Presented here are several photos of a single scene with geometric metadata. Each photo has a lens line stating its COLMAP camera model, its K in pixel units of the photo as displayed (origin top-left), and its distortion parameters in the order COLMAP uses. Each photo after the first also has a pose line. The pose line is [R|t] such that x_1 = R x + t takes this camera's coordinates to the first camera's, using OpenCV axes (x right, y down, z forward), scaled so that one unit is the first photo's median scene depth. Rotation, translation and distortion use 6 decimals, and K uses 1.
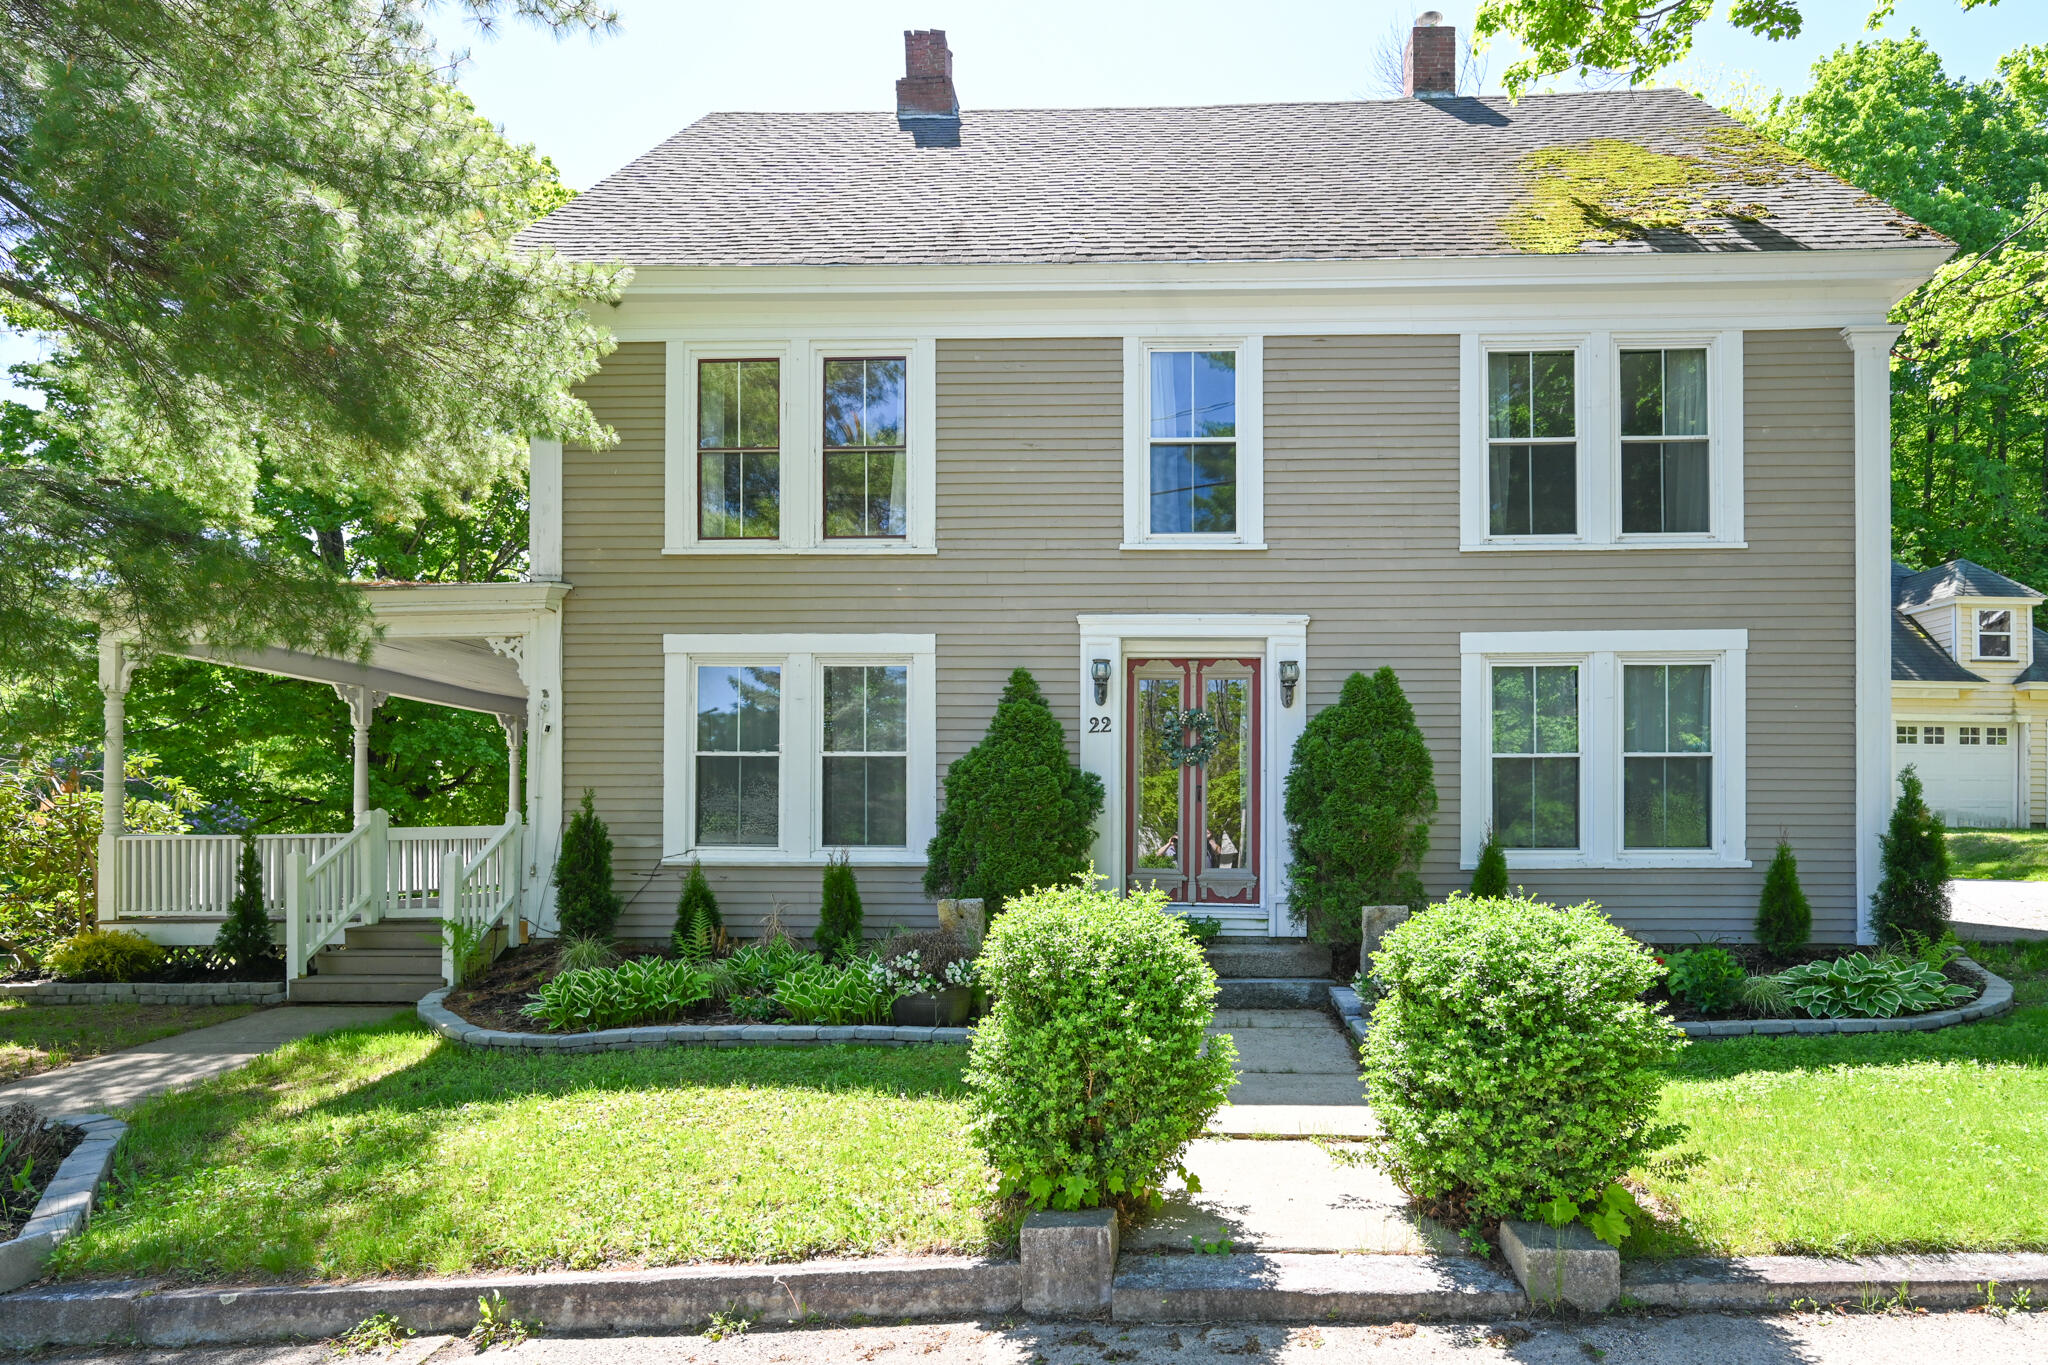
lens RADIAL K [[1176.3, 0, 1092.0], [0, 1176.3, 835.8], [0, 0, 1]] dist [-0.001858, -0.000580]
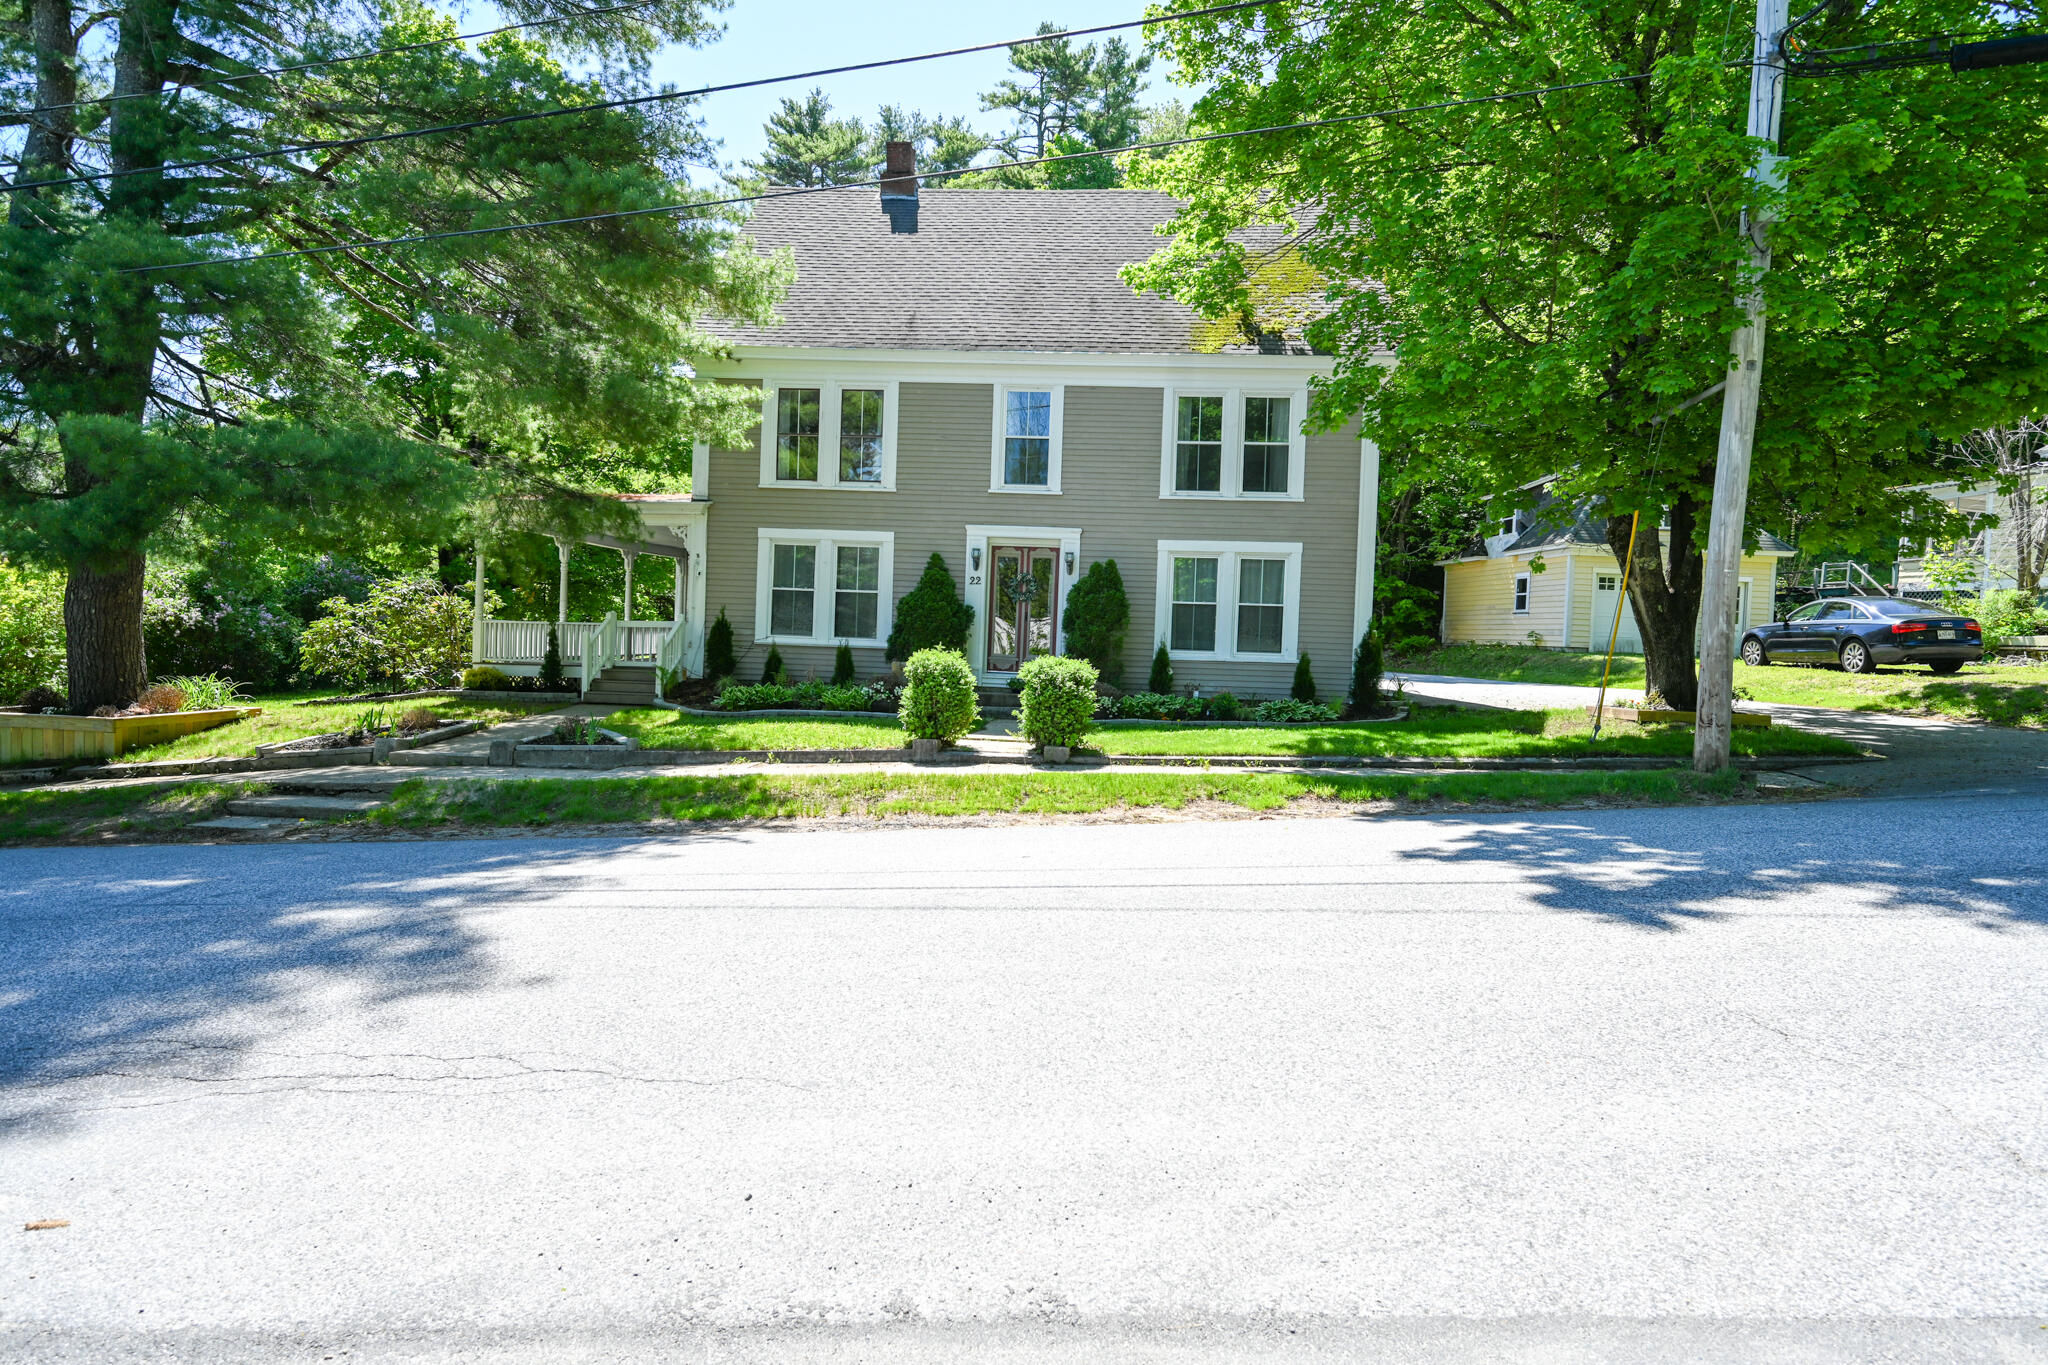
lens RADIAL K [[1412.6, 0, 1024.0], [0, 1412.6, 682.5], [0, 0, 1]] dist [-0.005957, -0.003365]
pose [[0.998858, 0.034358, -0.033190, 0.174504], [-0.033396, 0.999018, 0.029123, 0.005390], [0.034158, -0.027982, 0.999025, -1.389722]]
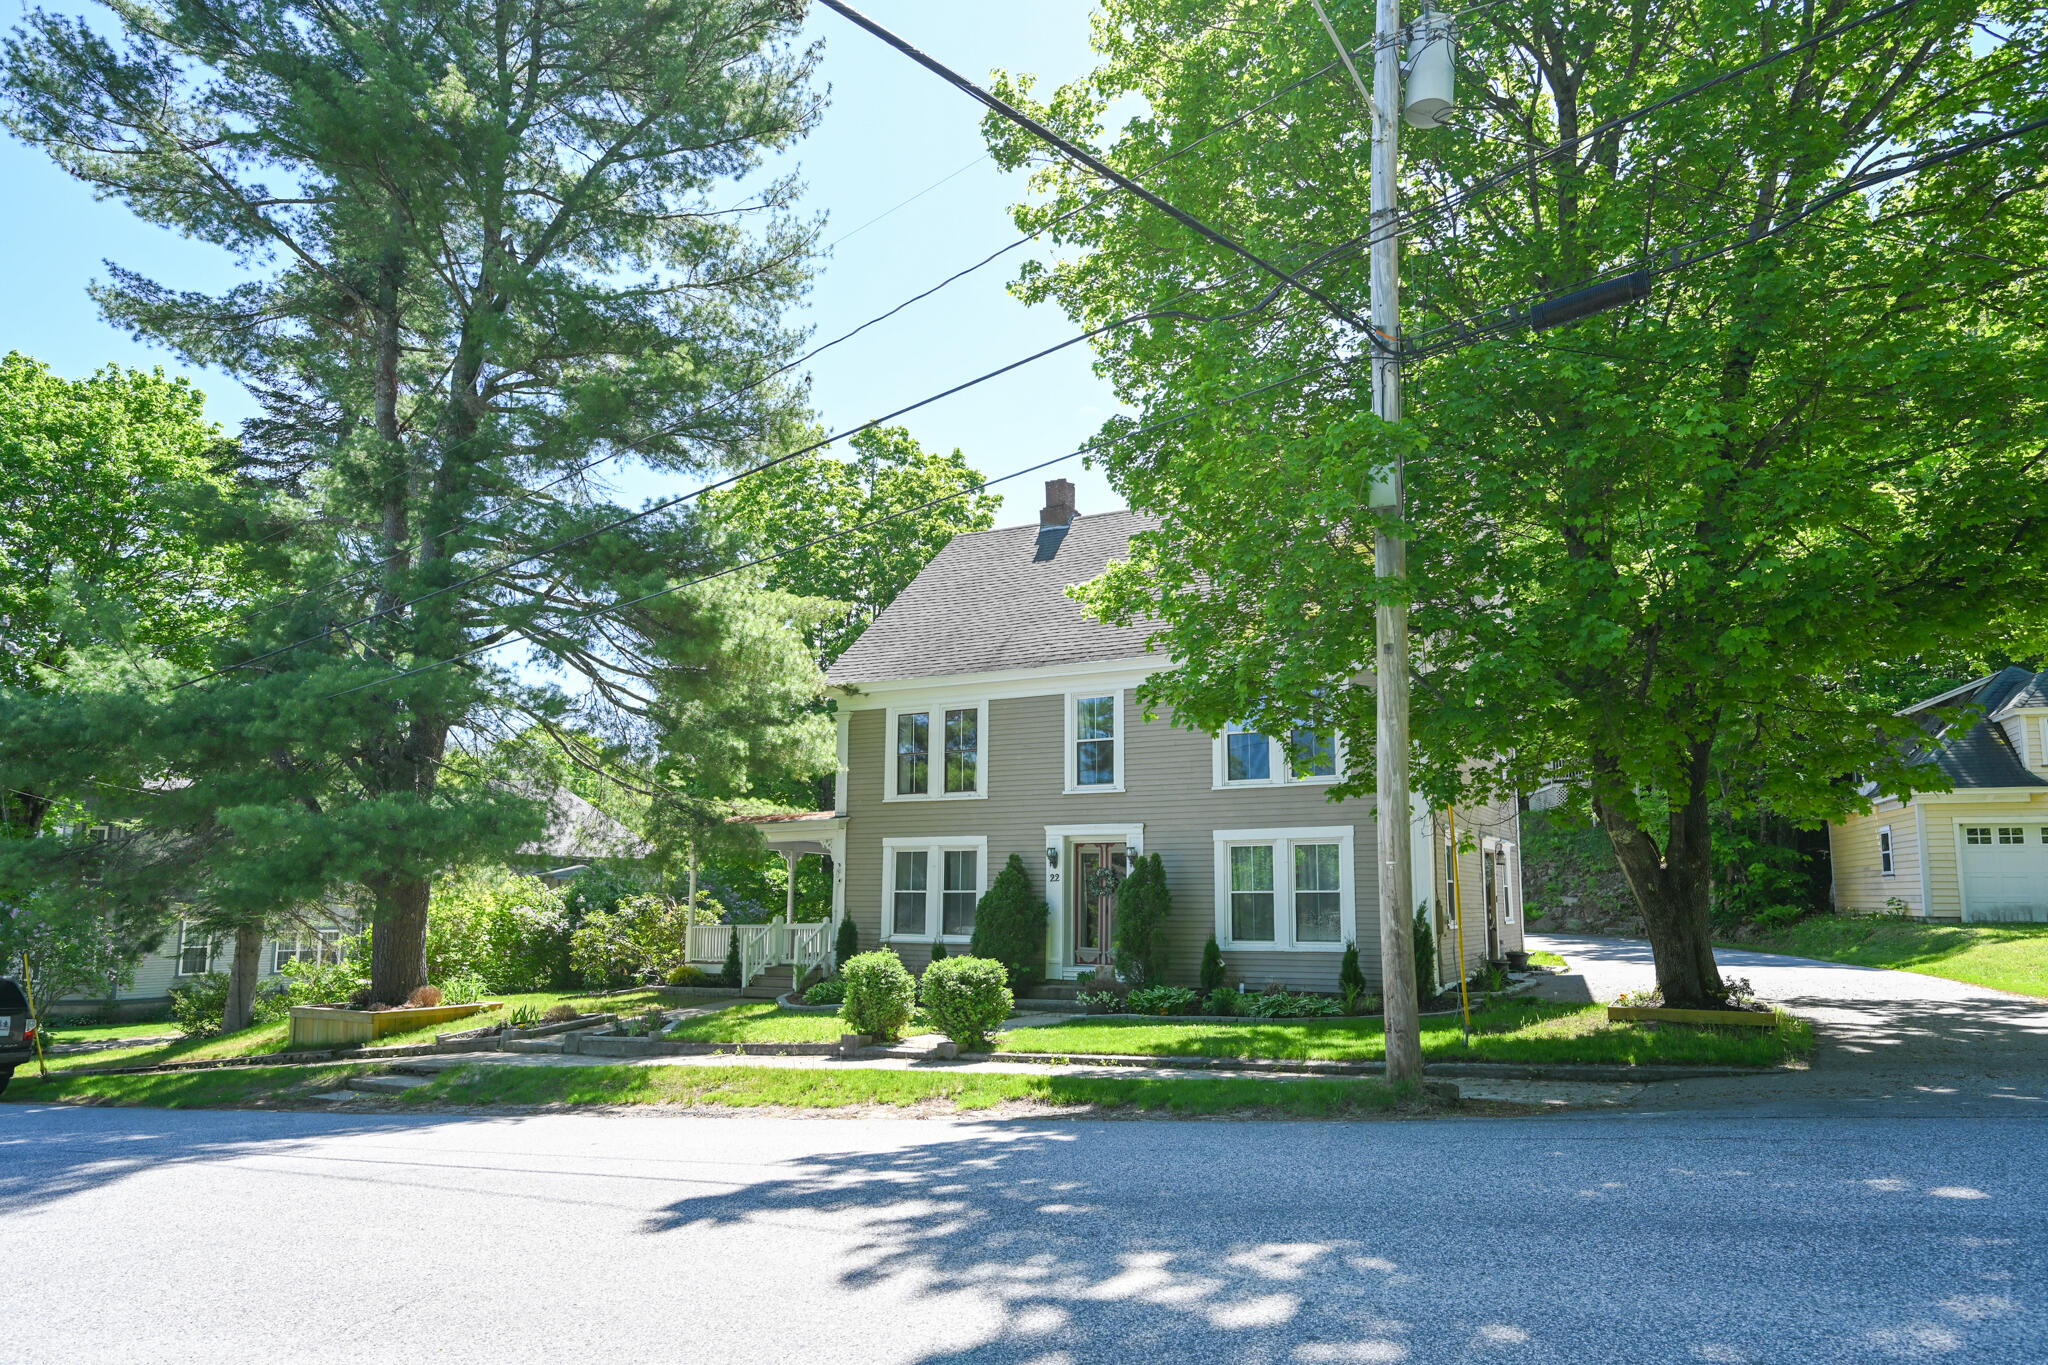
lens RADIAL K [[1412.6, 0, 1024.0], [0, 1412.6, 682.5], [0, 0, 1]] dist [-0.005957, -0.003365]
pose [[0.881622, -0.070393, -0.466678, 1.166112], [-0.002741, 0.988034, -0.154213, -0.049710], [0.471949, 0.137237, 0.870879, -1.279426]]
